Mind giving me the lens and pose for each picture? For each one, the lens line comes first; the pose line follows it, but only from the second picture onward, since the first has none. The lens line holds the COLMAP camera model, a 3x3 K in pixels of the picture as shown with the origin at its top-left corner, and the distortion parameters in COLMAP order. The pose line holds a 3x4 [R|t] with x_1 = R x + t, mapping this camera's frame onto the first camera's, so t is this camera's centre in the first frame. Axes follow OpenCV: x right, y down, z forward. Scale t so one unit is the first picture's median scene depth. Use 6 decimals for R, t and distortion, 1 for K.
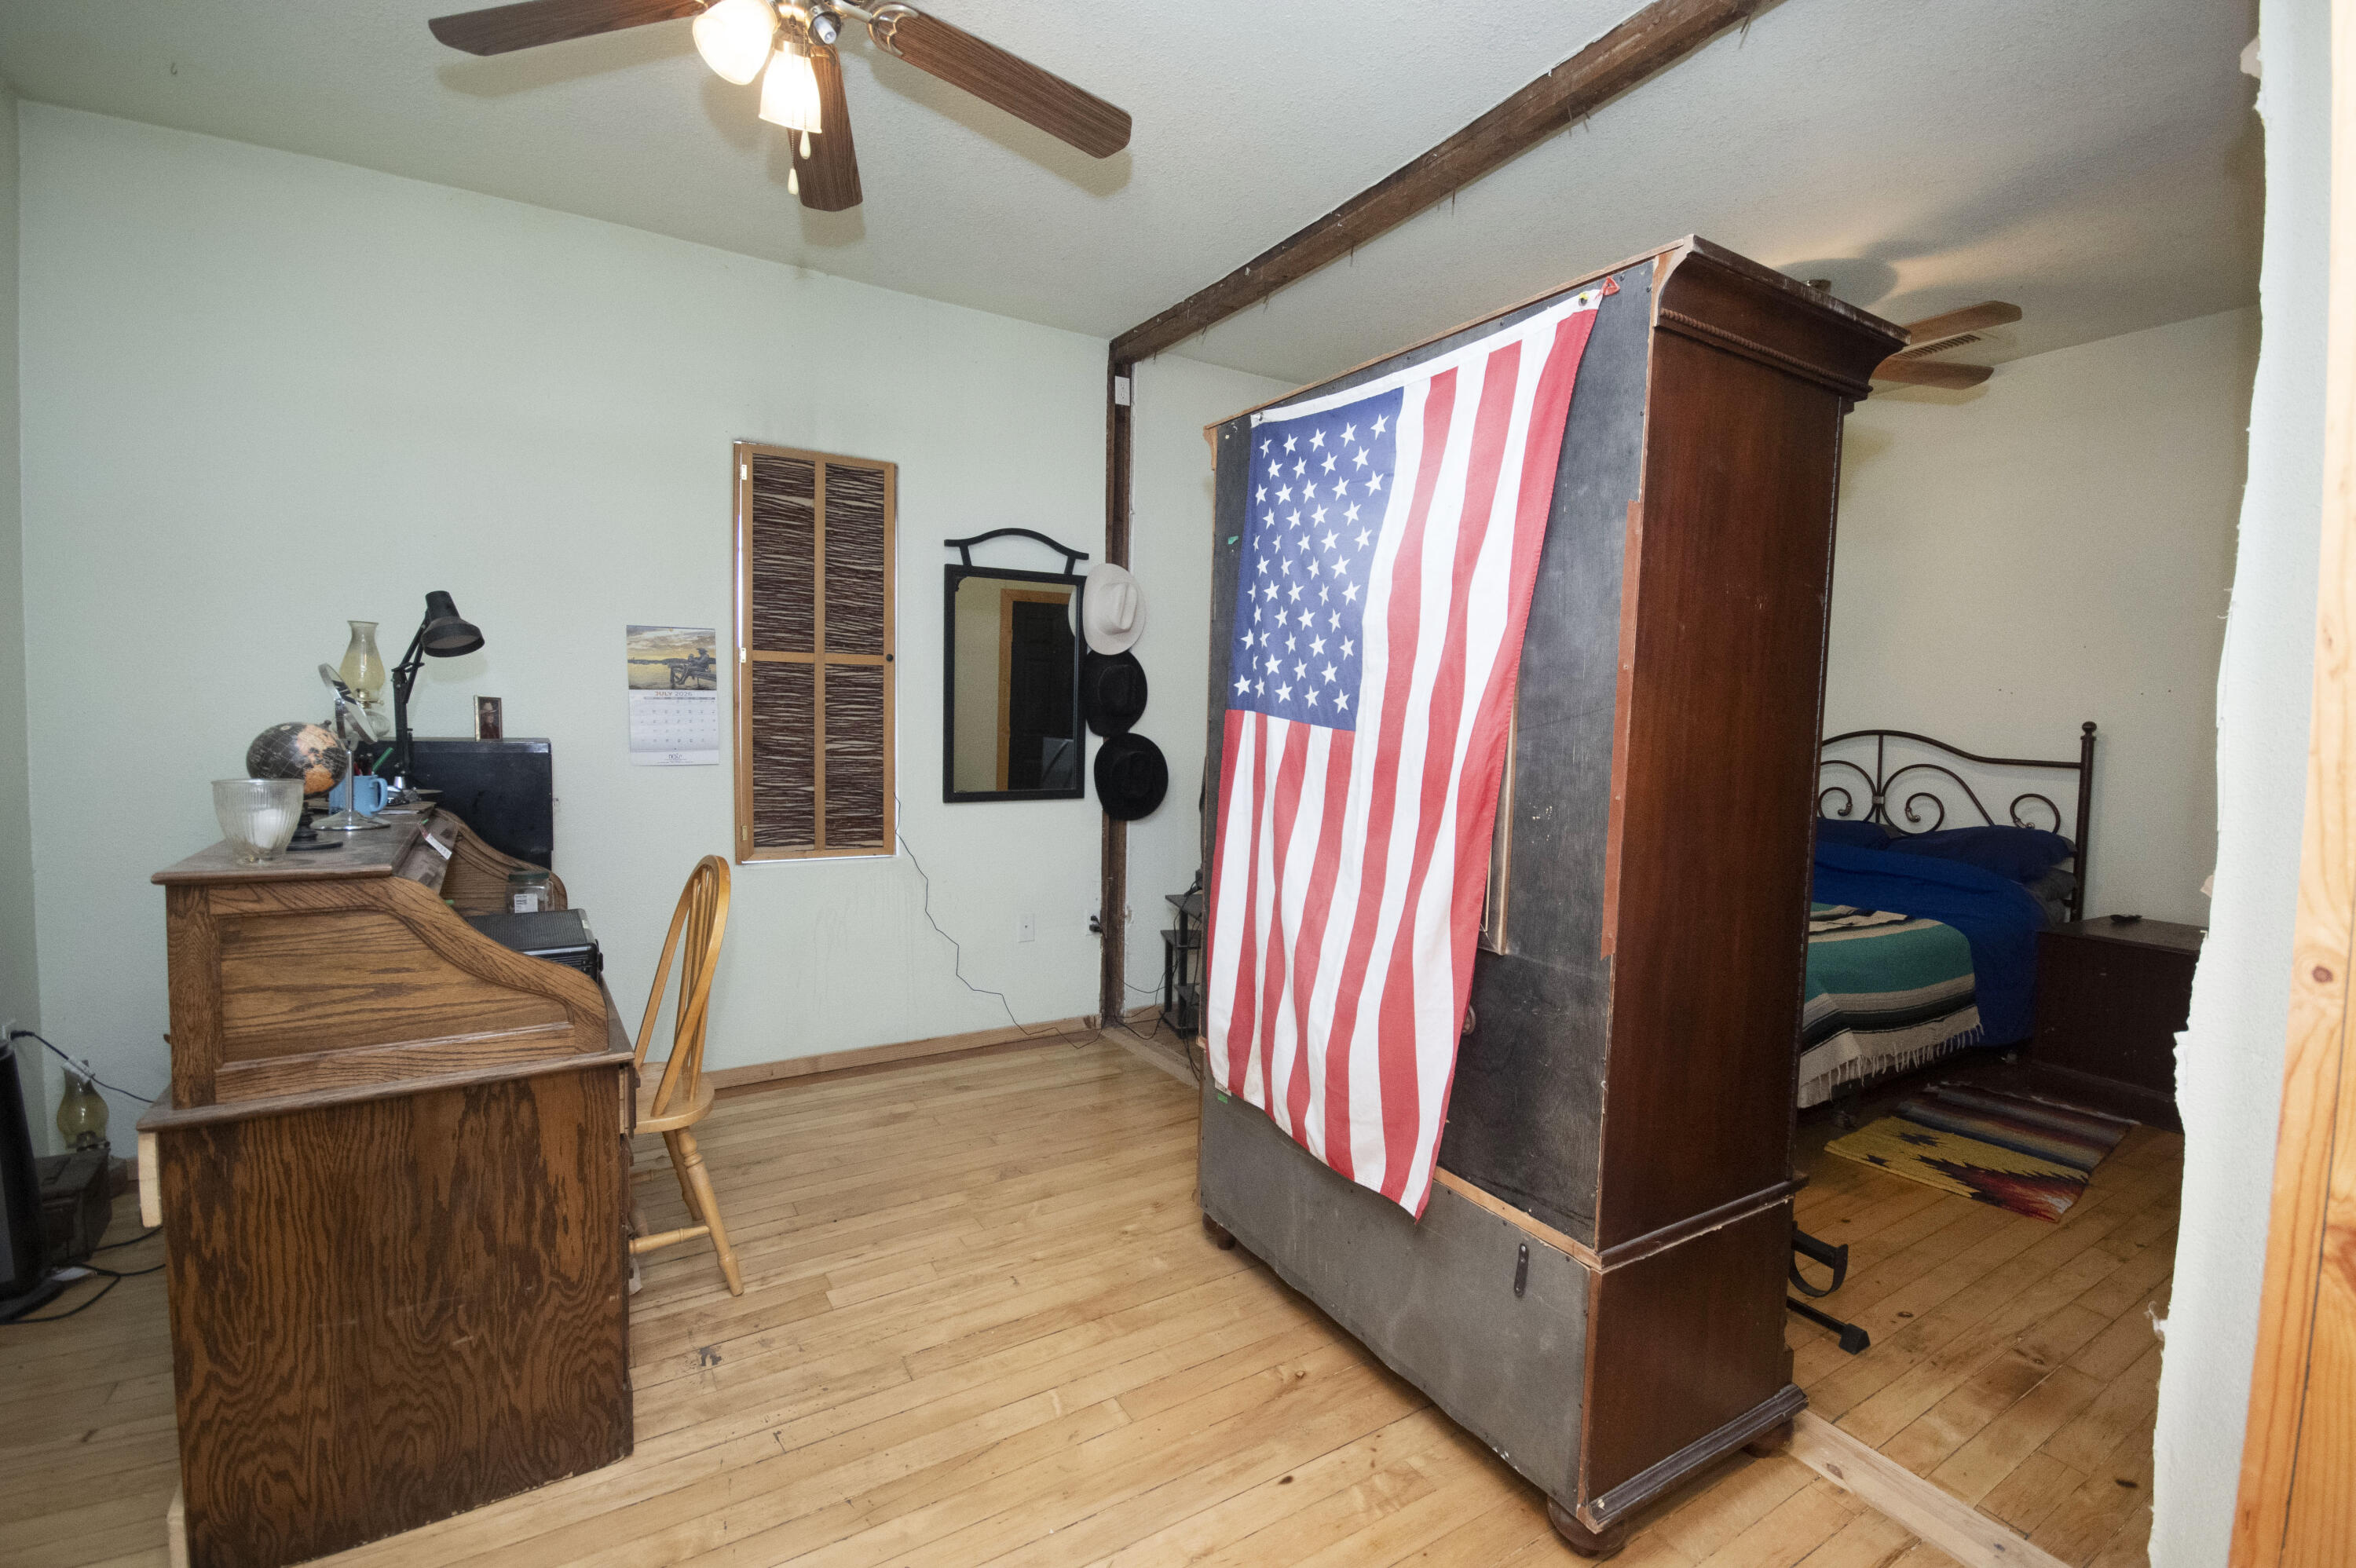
lens RADIAL K [[1030.5, 0, 1191.0], [0, 1030.5, 775.8], [0, 0, 1]] dist [0.001986, -0.009574]
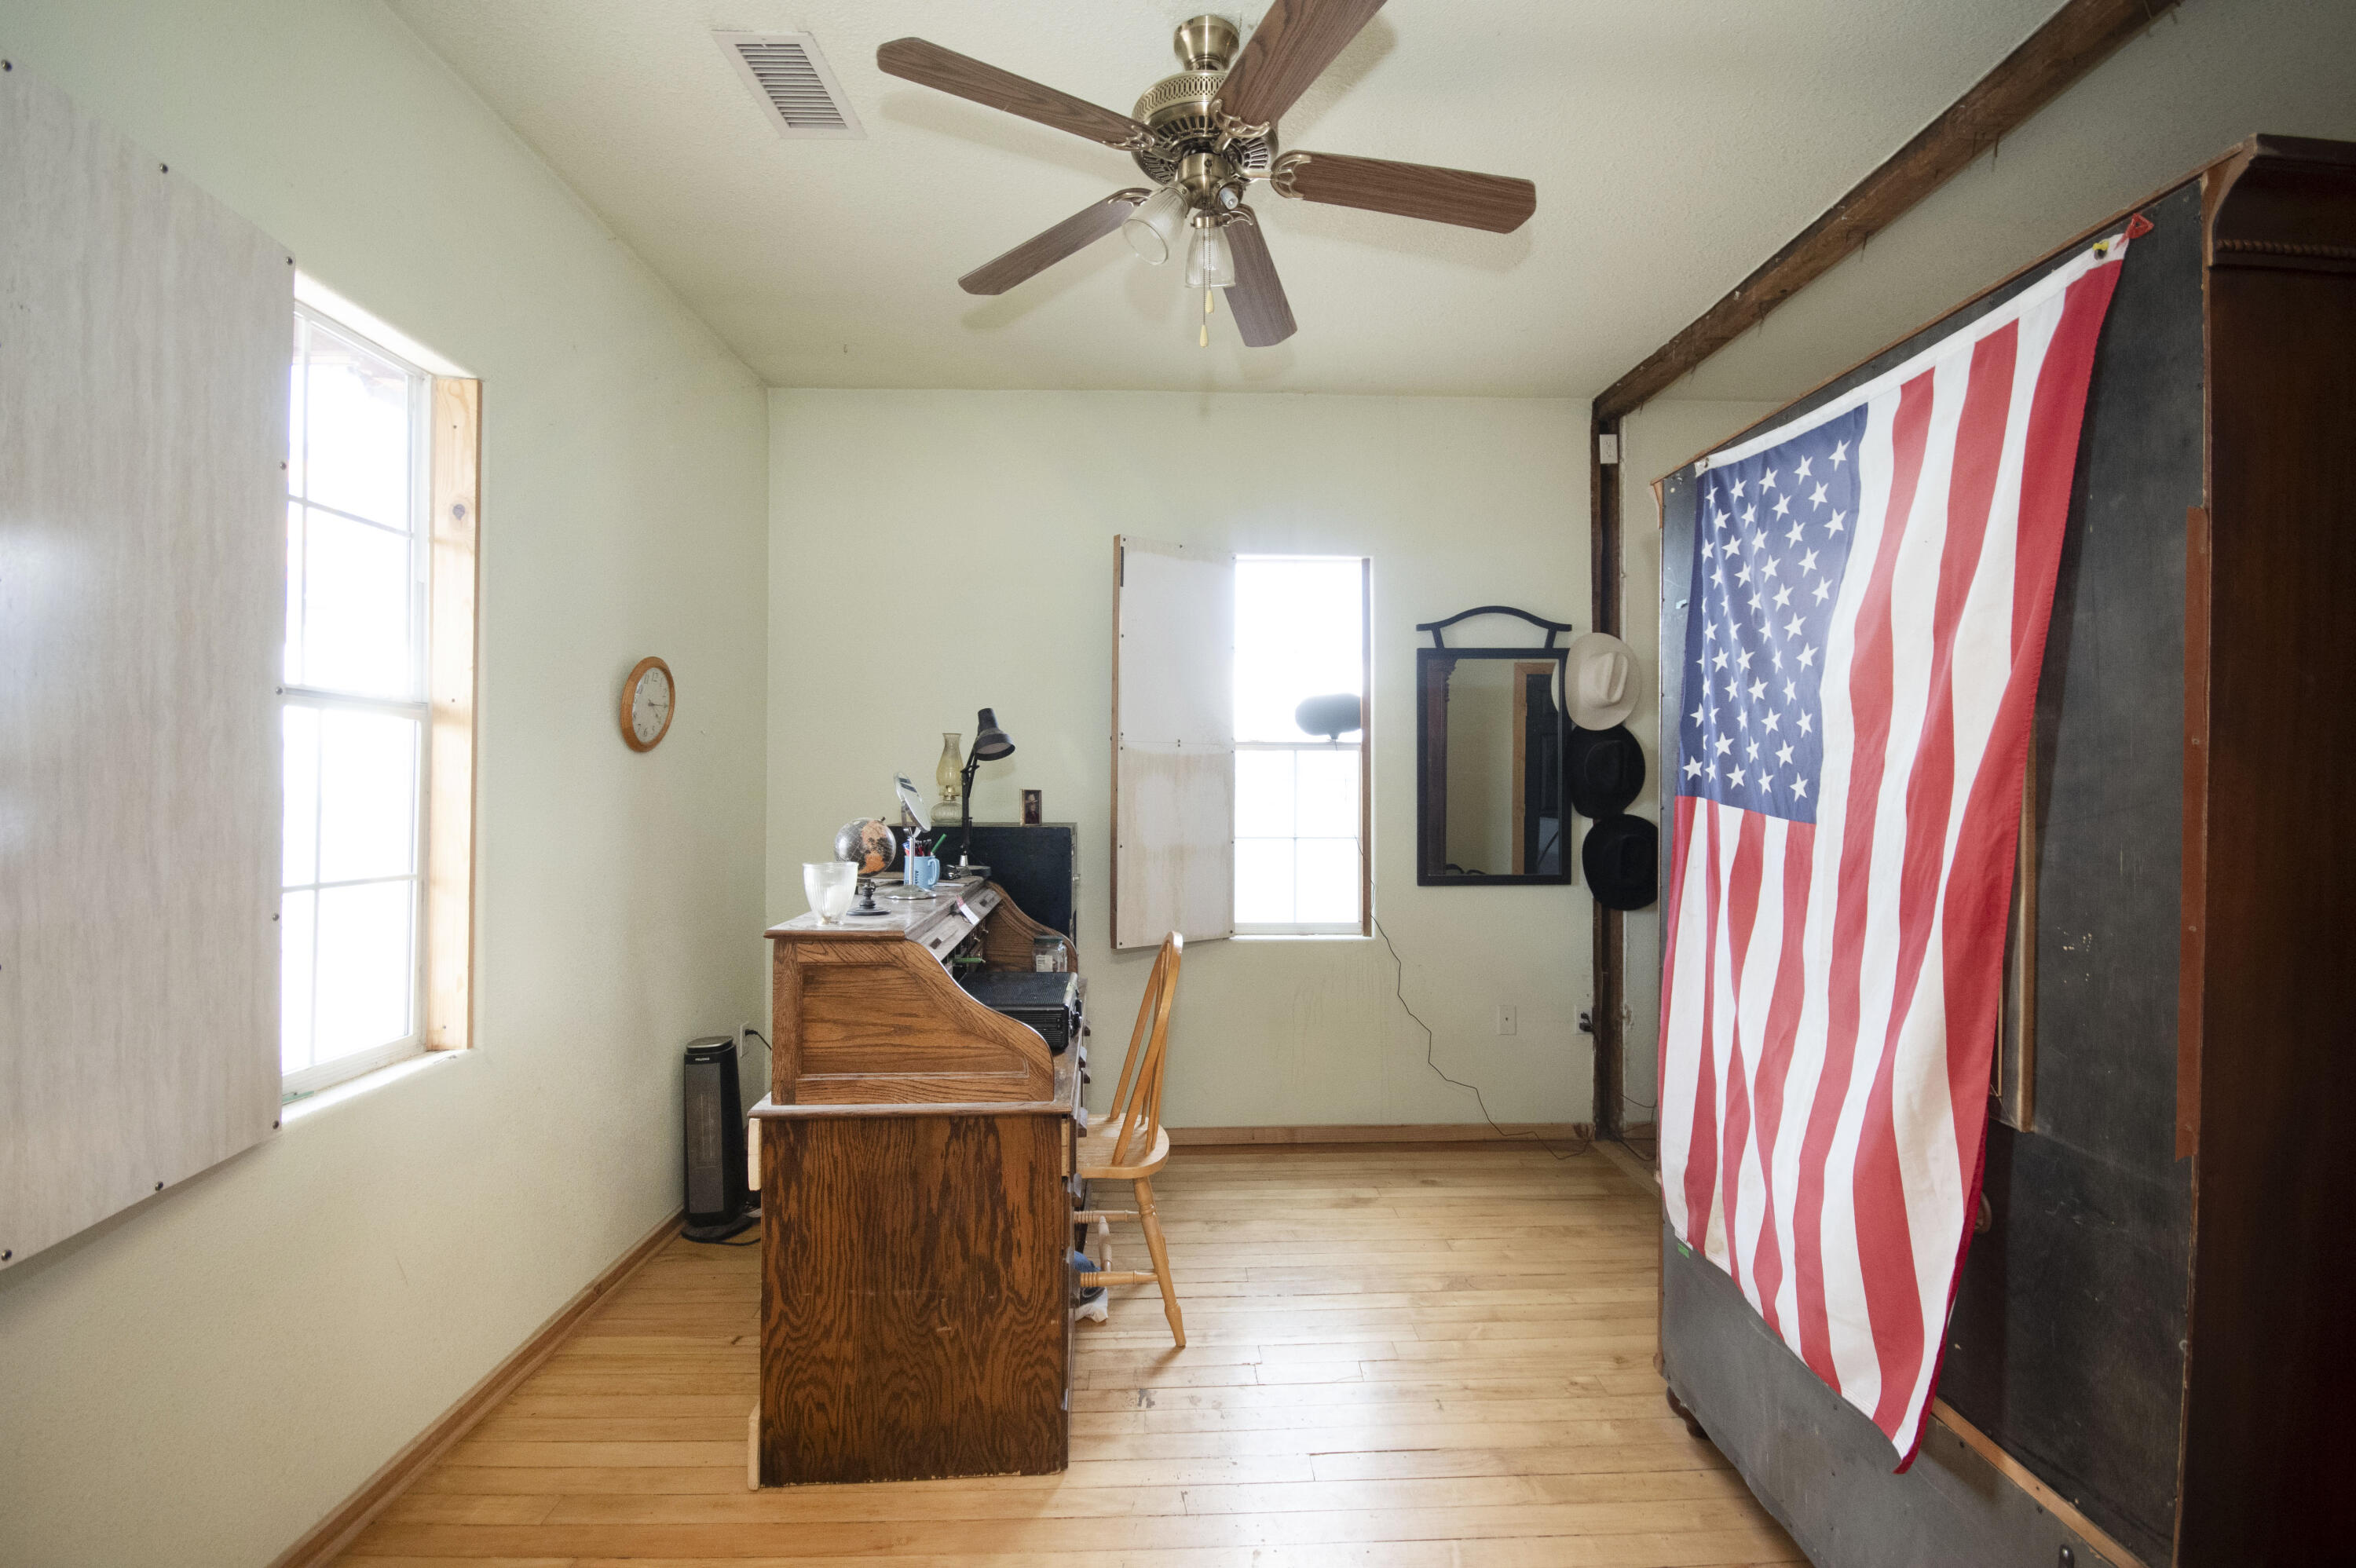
lens RADIAL K [[1030.5, 0, 1186.6], [0, 1030.5, 775.8], [0, 0, 1]] dist [0.001986, -0.009574]
pose [[0.866226, -0.021513, -0.499189, 0.147549], [-0.013919, 0.997646, -0.067147, -0.021797], [0.499459, 0.065113, 0.863887, 0.048264]]
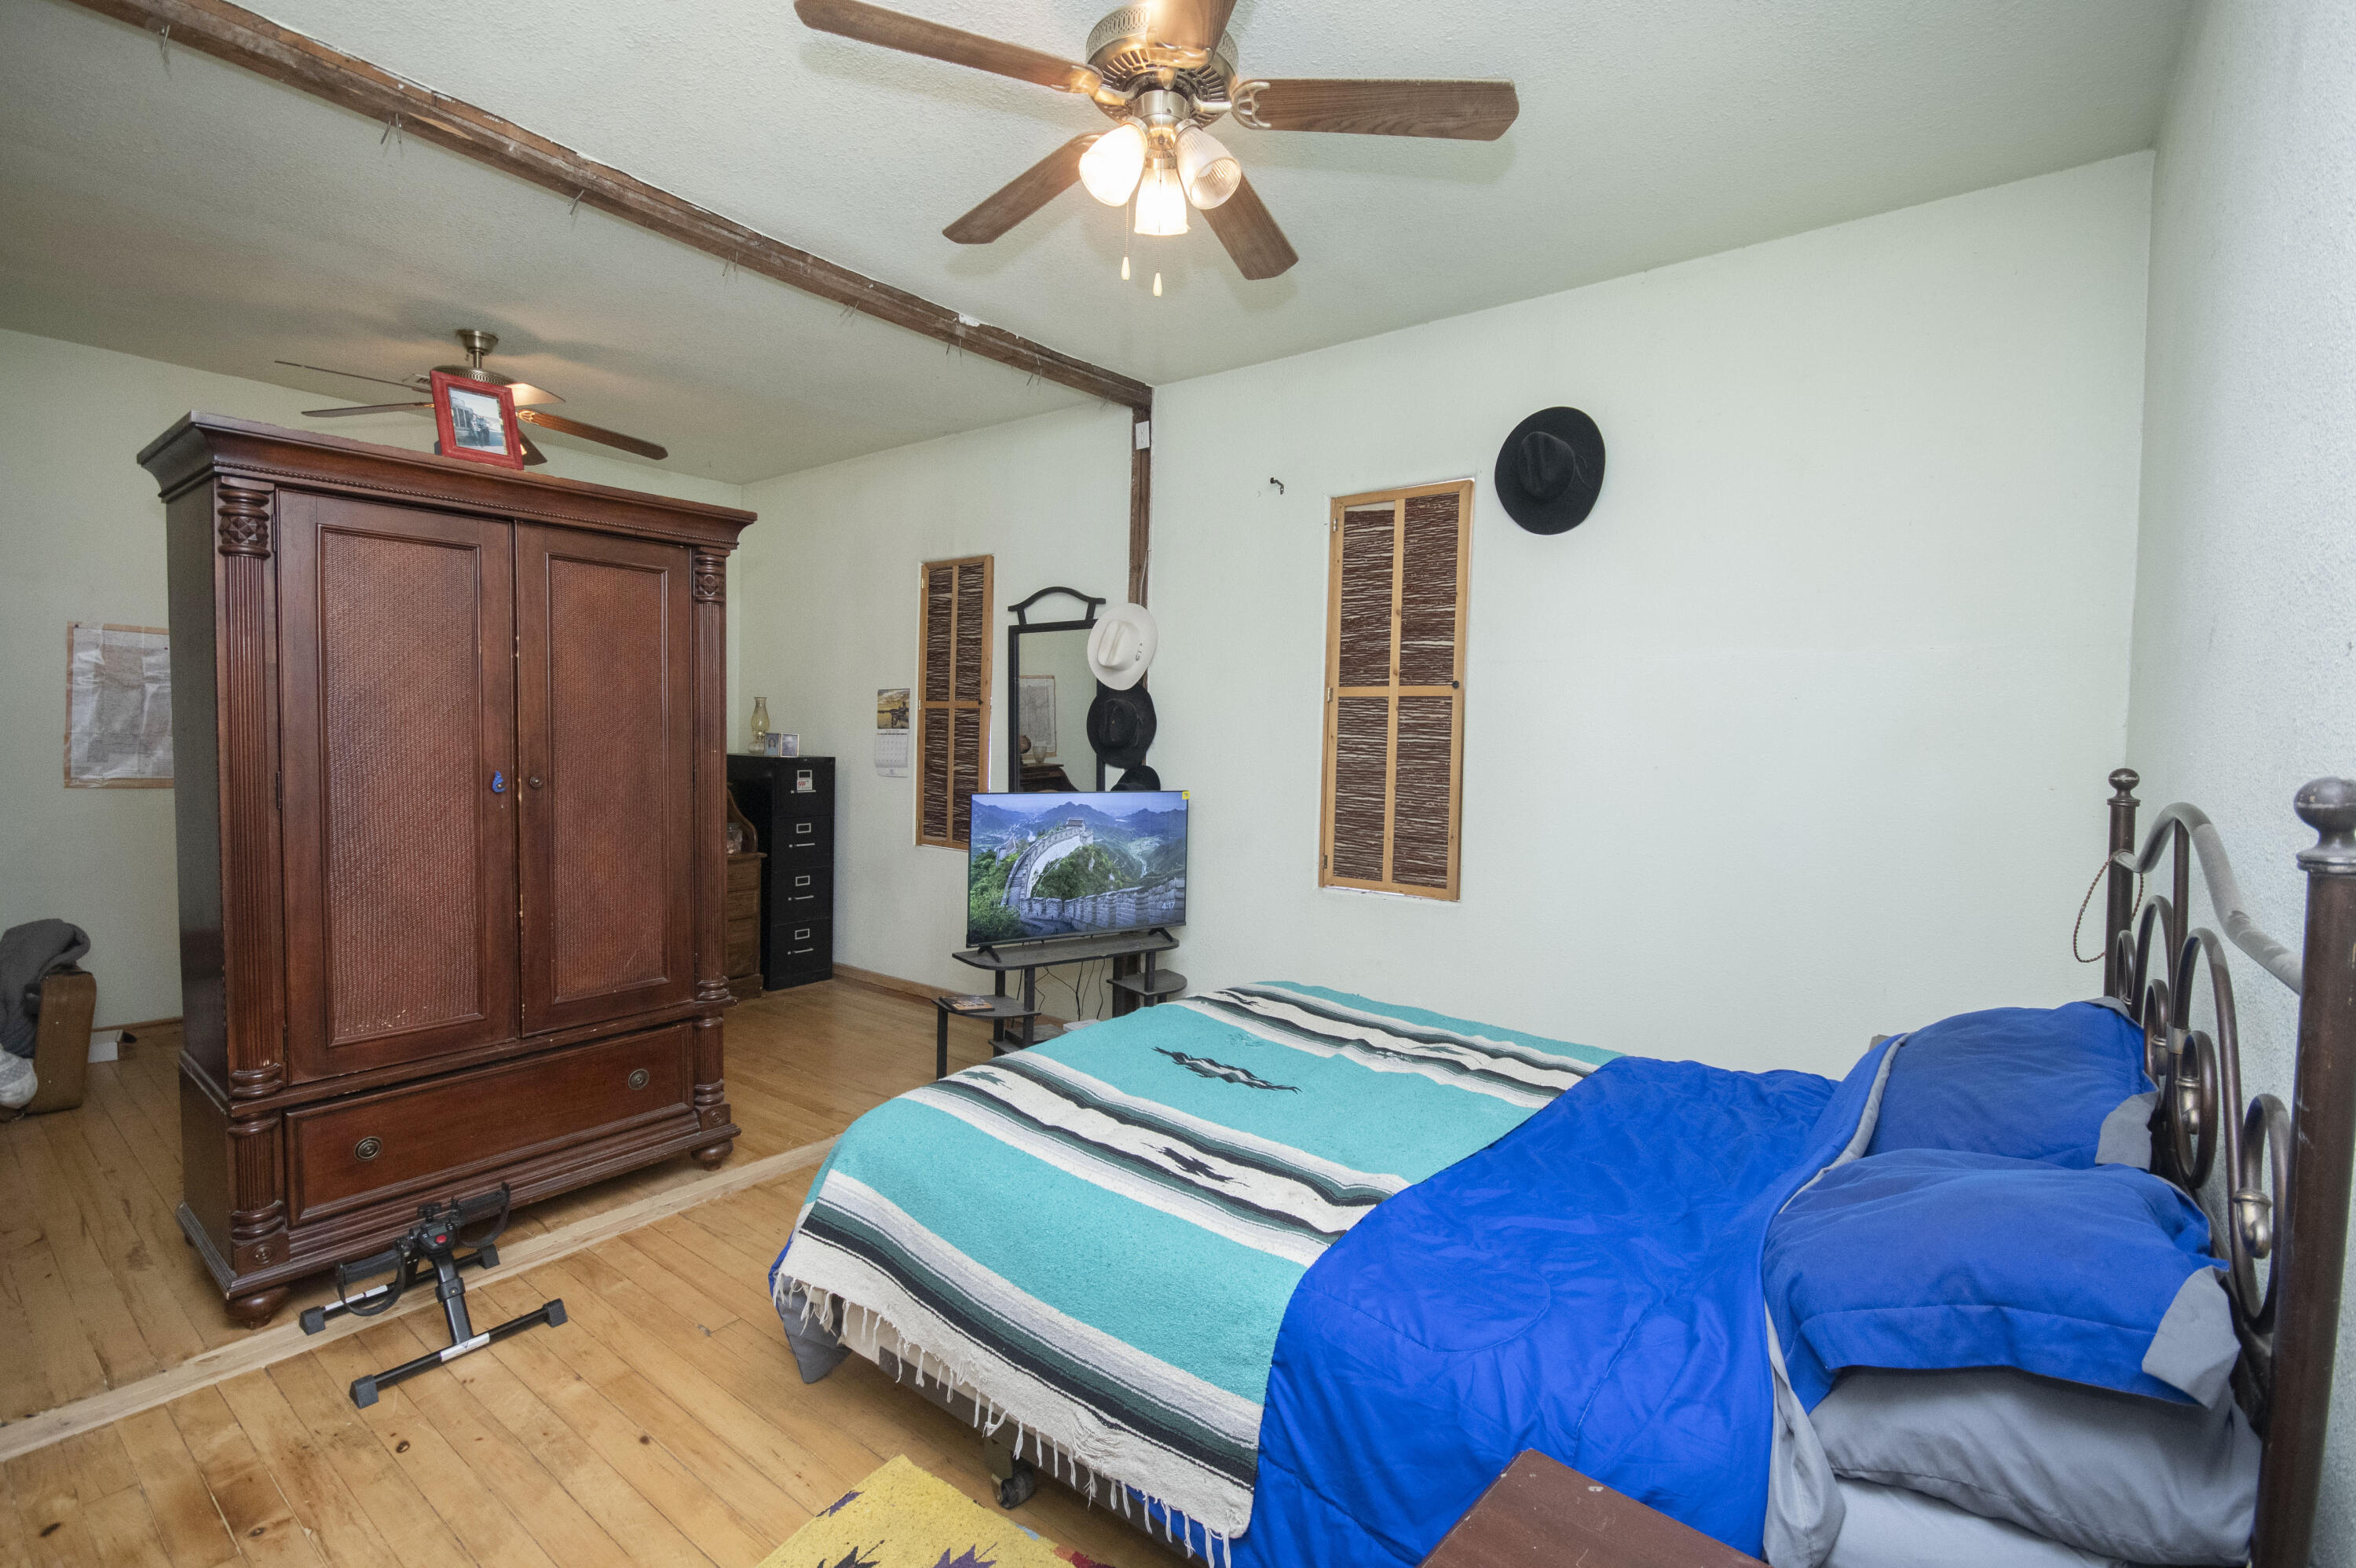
lens RADIAL K [[1030.5, 0, 1178.2], [0, 1030.5, 772.4], [0, 0, 1]] dist [0.001986, -0.009574]
pose [[0.365670, 0.024202, -0.930430, 2.195812], [-0.069105, 0.997609, -0.001210, -0.087249], [0.928176, 0.064740, 0.366468, 1.614736]]
